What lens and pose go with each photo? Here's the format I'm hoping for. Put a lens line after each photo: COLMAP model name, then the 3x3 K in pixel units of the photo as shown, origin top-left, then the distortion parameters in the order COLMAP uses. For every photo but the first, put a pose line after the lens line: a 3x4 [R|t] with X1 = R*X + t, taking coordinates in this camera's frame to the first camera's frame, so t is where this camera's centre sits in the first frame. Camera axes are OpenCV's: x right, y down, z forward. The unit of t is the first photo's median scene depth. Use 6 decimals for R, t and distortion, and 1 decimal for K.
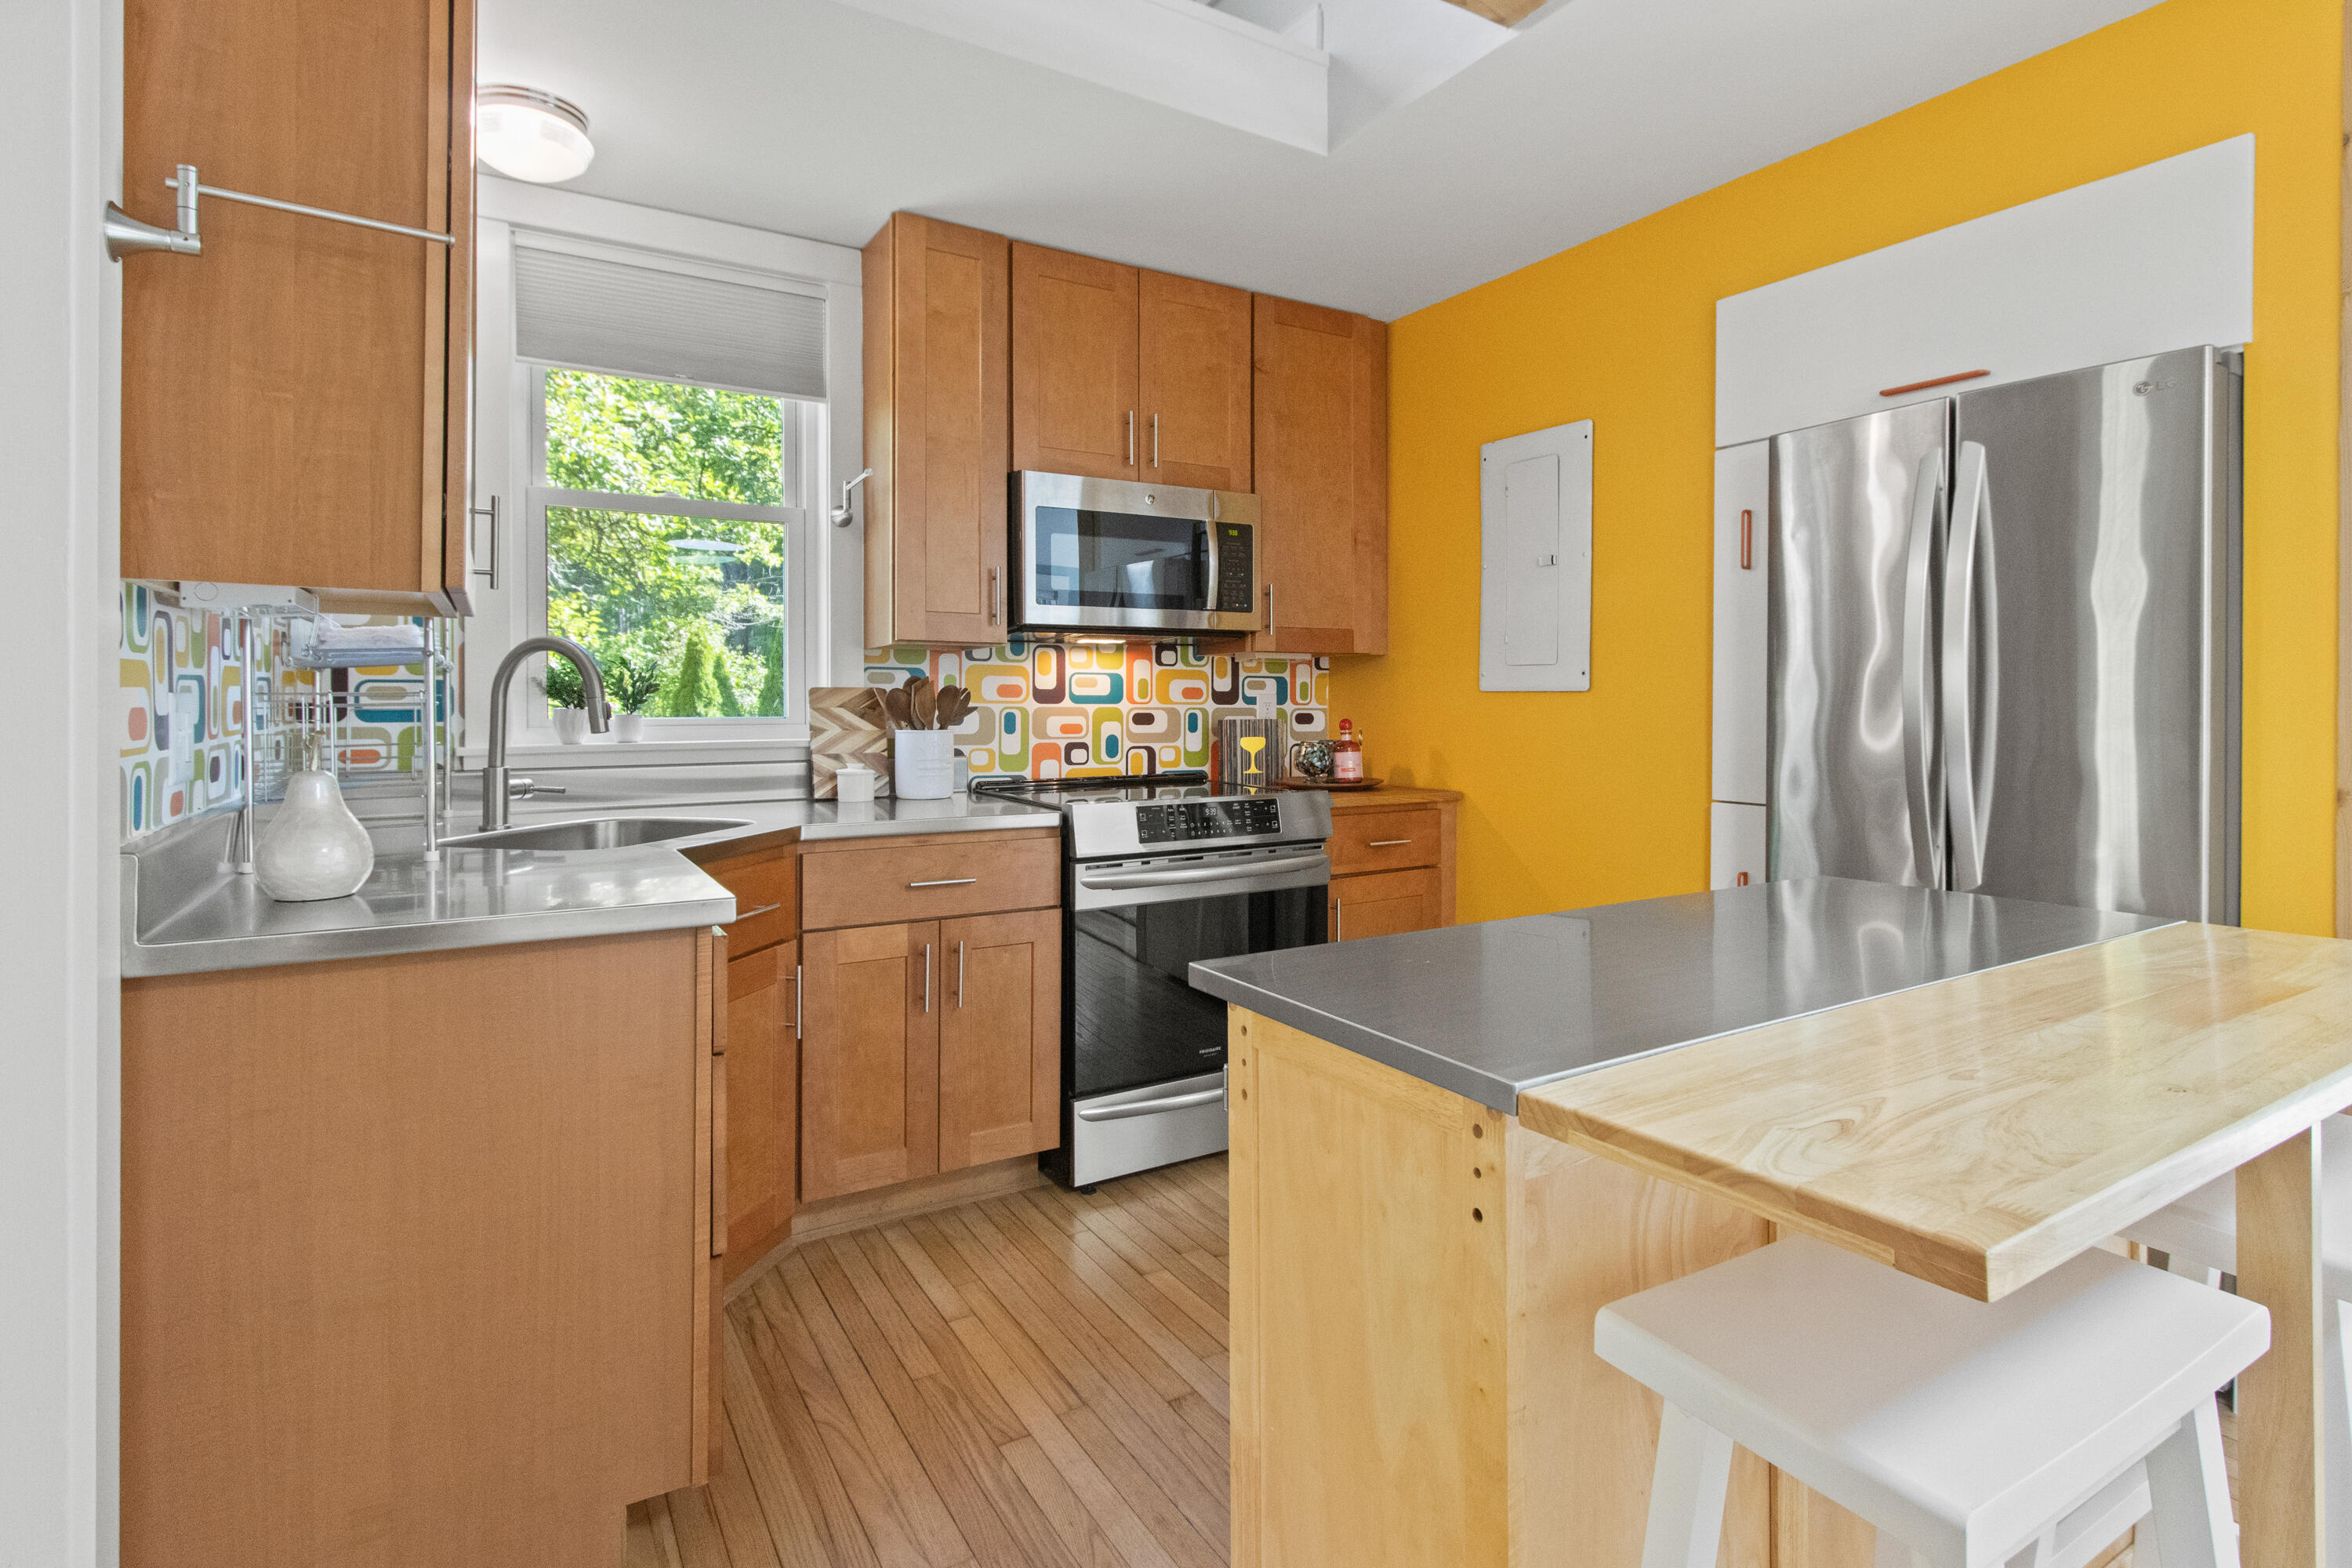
lens RADIAL K [[1127.6, 0, 1126.8], [0, 1127.6, 709.7], [0, 0, 1]] dist [0.007006, -0.002843]
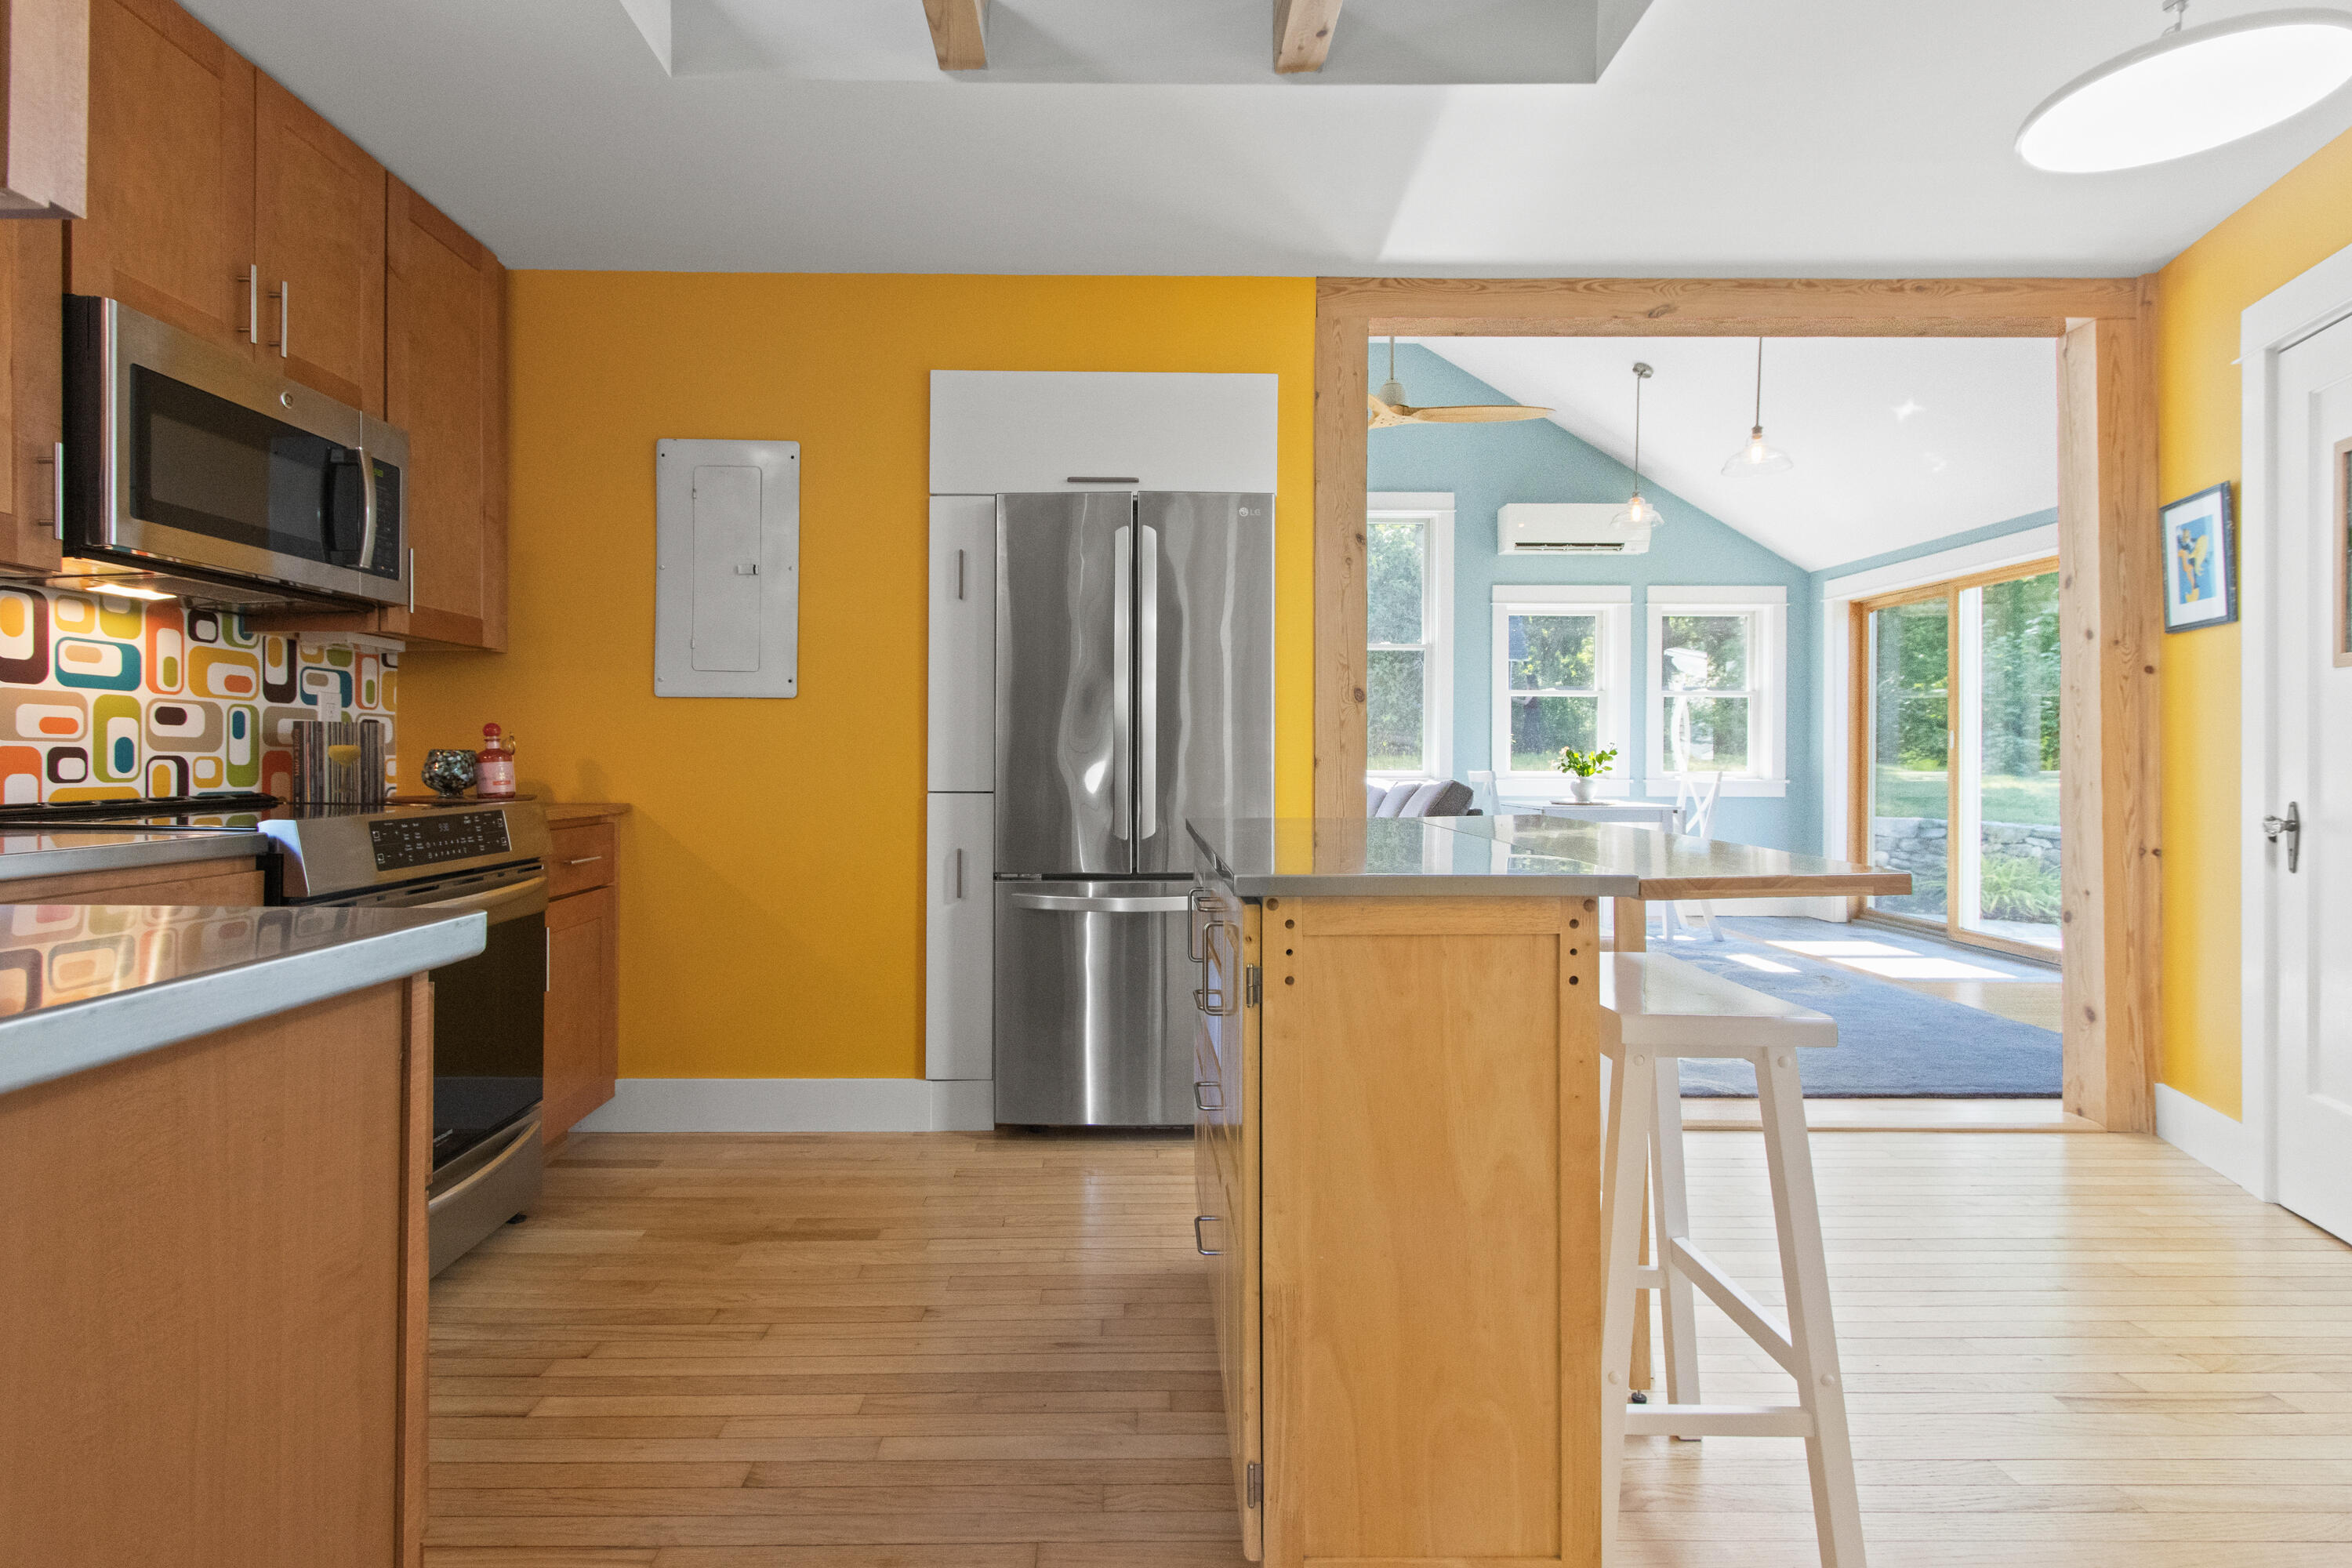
lens RADIAL K [[1127.6, 0, 1104.1], [0, 1127.6, 752.1], [0, 0, 1]] dist [0.007006, -0.002843]
pose [[0.517411, 0.009289, 0.855686, -0.288936], [-0.001816, 0.999951, -0.009757, 0.037088], [-0.855735, 0.003495, 0.517403, 0.172420]]
